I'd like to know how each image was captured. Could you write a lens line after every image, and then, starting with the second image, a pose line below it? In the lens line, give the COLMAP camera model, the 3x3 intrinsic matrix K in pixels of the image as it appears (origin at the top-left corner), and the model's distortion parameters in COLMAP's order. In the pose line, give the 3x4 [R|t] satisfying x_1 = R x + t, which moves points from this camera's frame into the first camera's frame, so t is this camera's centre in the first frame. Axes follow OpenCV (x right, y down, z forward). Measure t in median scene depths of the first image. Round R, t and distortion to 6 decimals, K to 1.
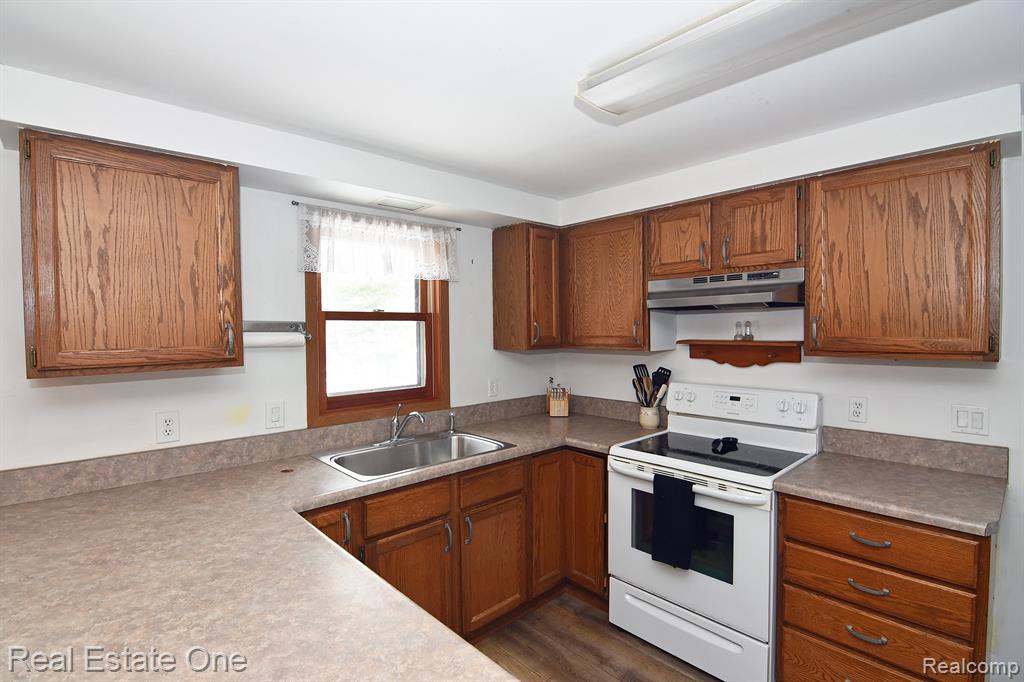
lens RADIAL K [[487.9, 0, 512.0], [0, 487.9, 341.0], [0, 0, 1]] dist [-0.001266, -0.015181]
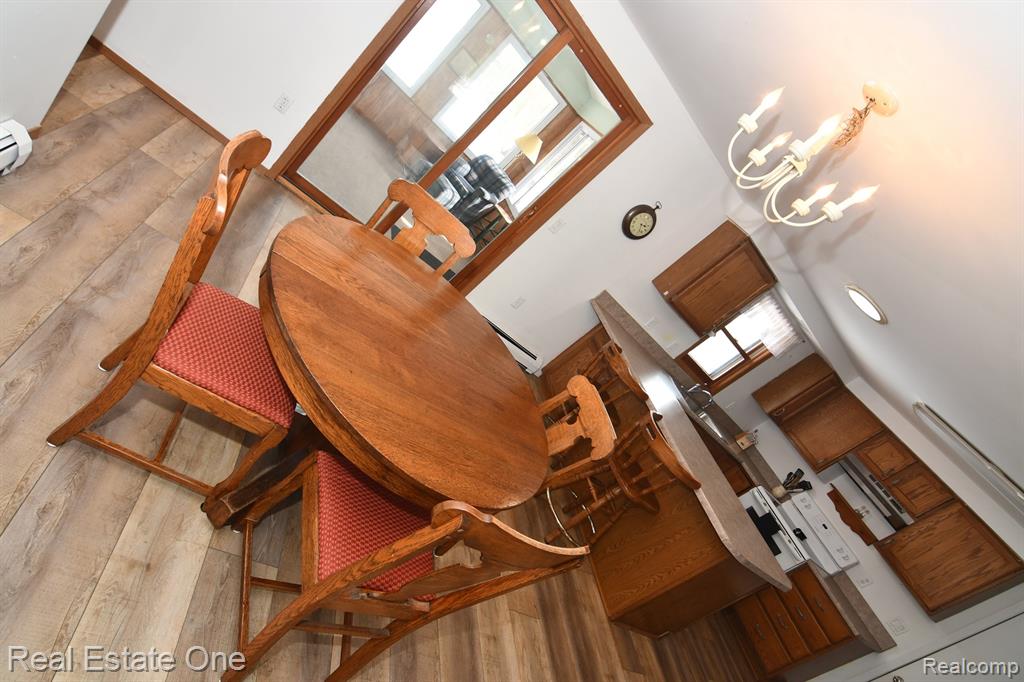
lens RADIAL K [[487.9, 0, 512.0], [0, 487.9, 341.0], [0, 0, 1]] dist [-0.001266, -0.015181]
pose [[0.596757, 0.791724, -0.130591, -0.587546], [-0.741259, 0.606241, 0.288109, 0.042516], [0.307273, -0.075129, 0.948651, -1.093959]]
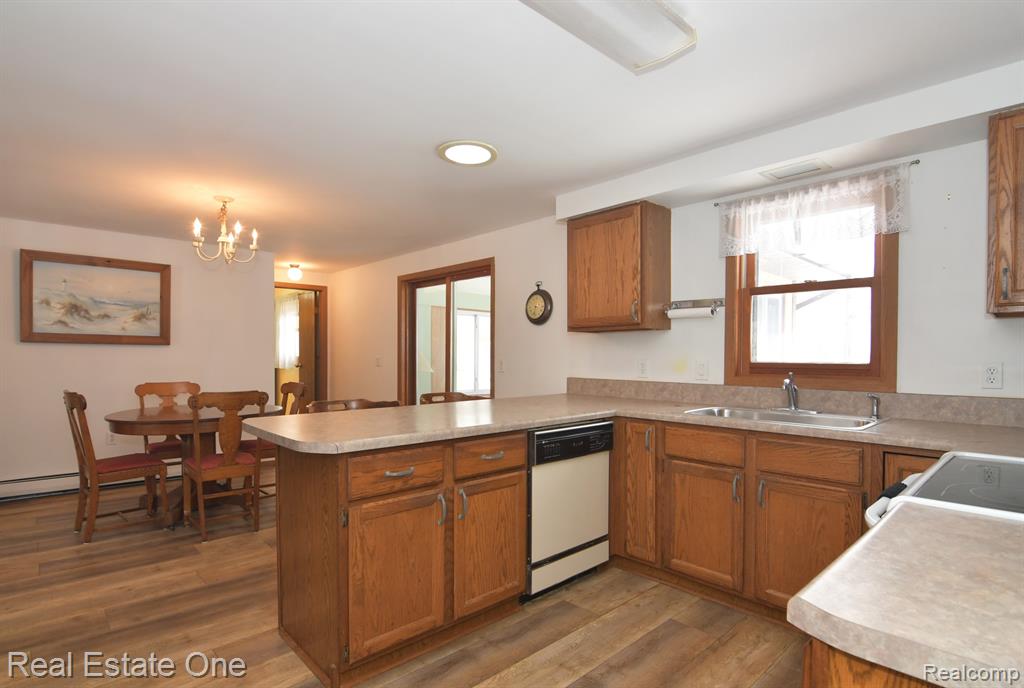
lens RADIAL K [[517.1, 0, 509.3], [0, 517.1, 361.4], [0, 0, 1]] dist [-0.025866, -0.000913]
pose [[-0.001613, 0.020200, -0.999795, 0.832122], [-0.031346, 0.999304, 0.020241, 0.105548], [0.999507, 0.031372, -0.000979, 0.436953]]
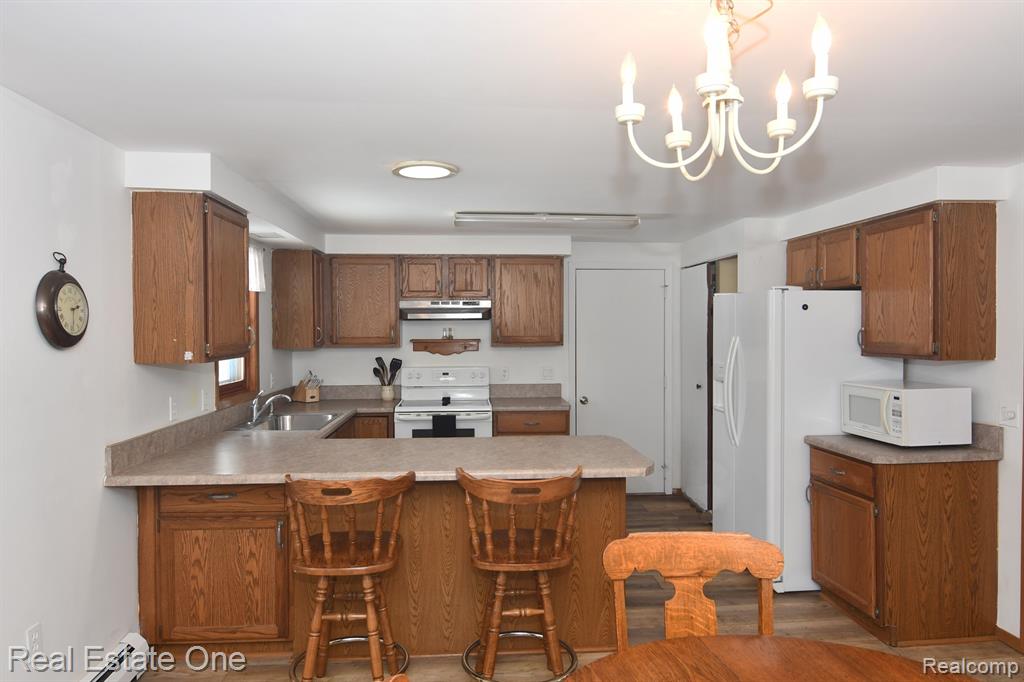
lens RADIAL K [[649.1, 0, 512.0], [0, 649.1, 341.0], [0, 0, 1]] dist [0.000672, -0.001334]
pose [[0.620883, -0.006598, 0.783875, -1.181770], [0.018205, 0.999816, -0.006004, 0.023780], [-0.783692, 0.017998, 0.620889, -0.578914]]
